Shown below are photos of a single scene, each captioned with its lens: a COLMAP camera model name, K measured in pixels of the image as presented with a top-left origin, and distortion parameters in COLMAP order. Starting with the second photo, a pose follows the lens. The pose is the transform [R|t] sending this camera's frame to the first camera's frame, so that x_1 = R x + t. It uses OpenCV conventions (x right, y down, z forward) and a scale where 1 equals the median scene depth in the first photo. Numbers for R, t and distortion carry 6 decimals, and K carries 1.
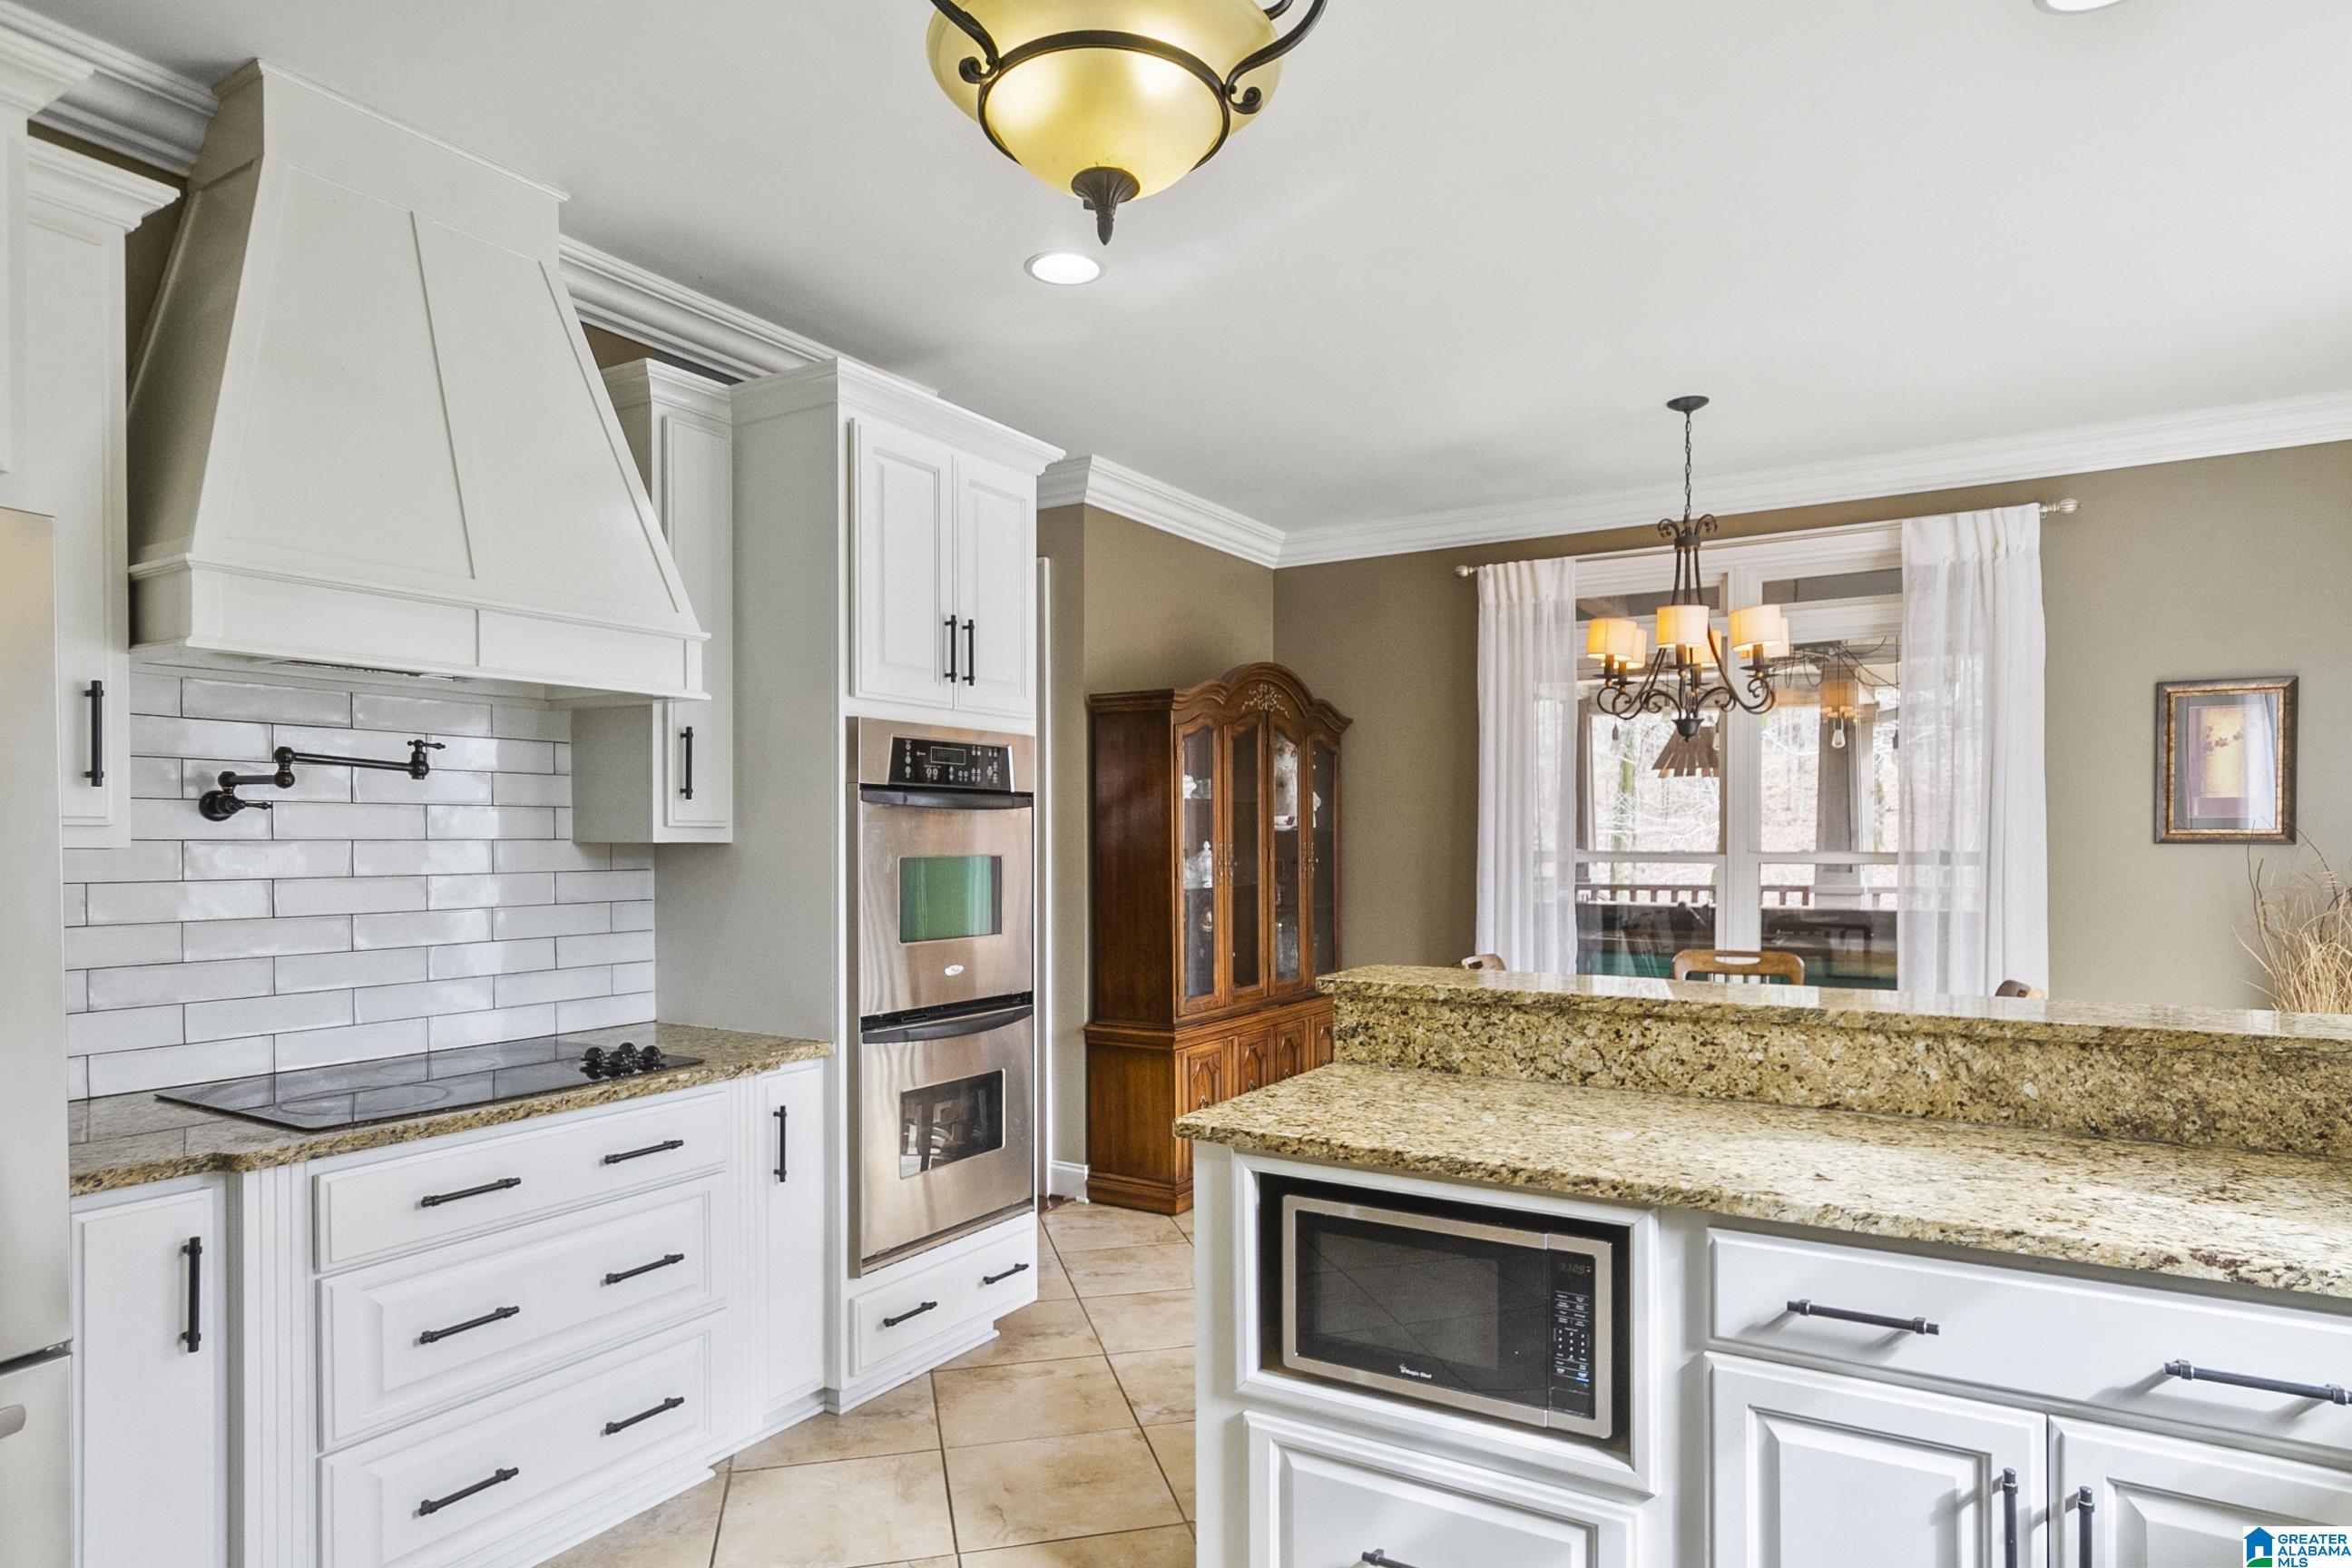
lens RADIAL K [[1333.1, 0, 1186.3], [0, 1333.1, 830.9], [0, 0, 1]] dist [-0.001374, 0.001041]
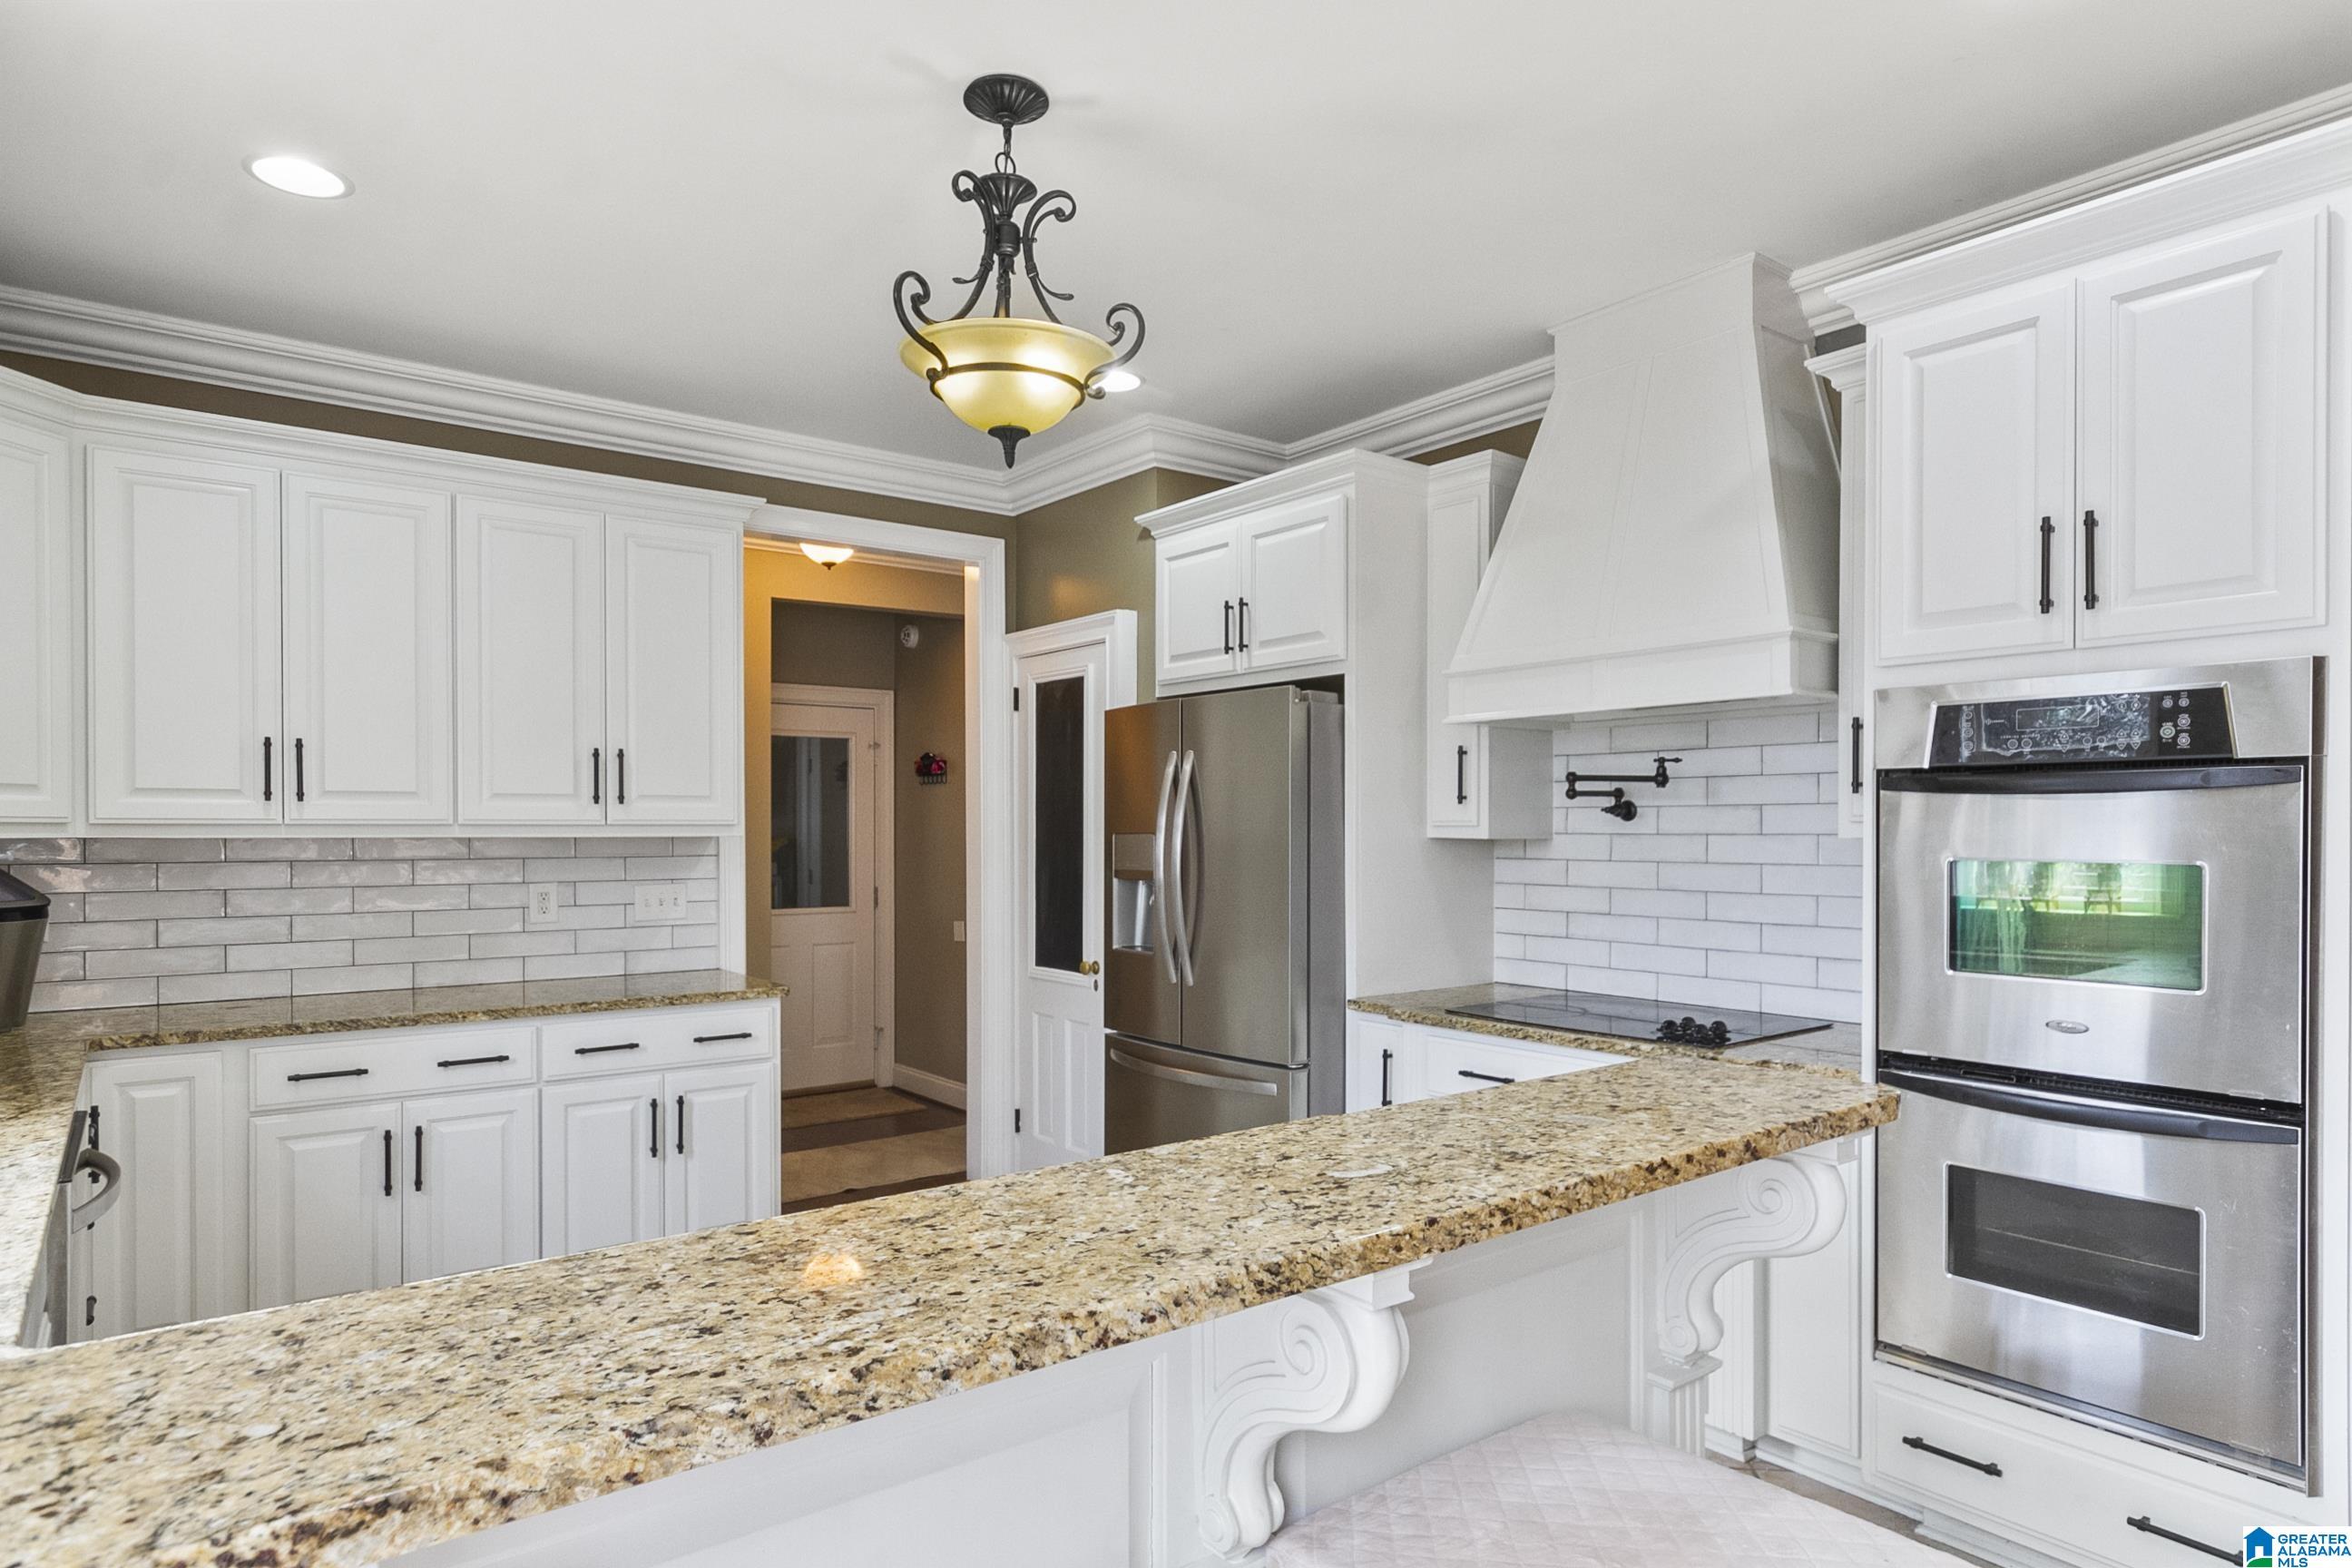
lens RADIAL K [[1333.1, 0, 1186.3], [0, 1333.1, 830.9], [0, 0, 1]] dist [-0.001374, 0.001041]
pose [[-0.362386, 0.002601, -0.932024, 0.782349], [0.006751, 0.999977, 0.000166, -0.000049], [0.932003, -0.006232, -0.362396, 1.022615]]
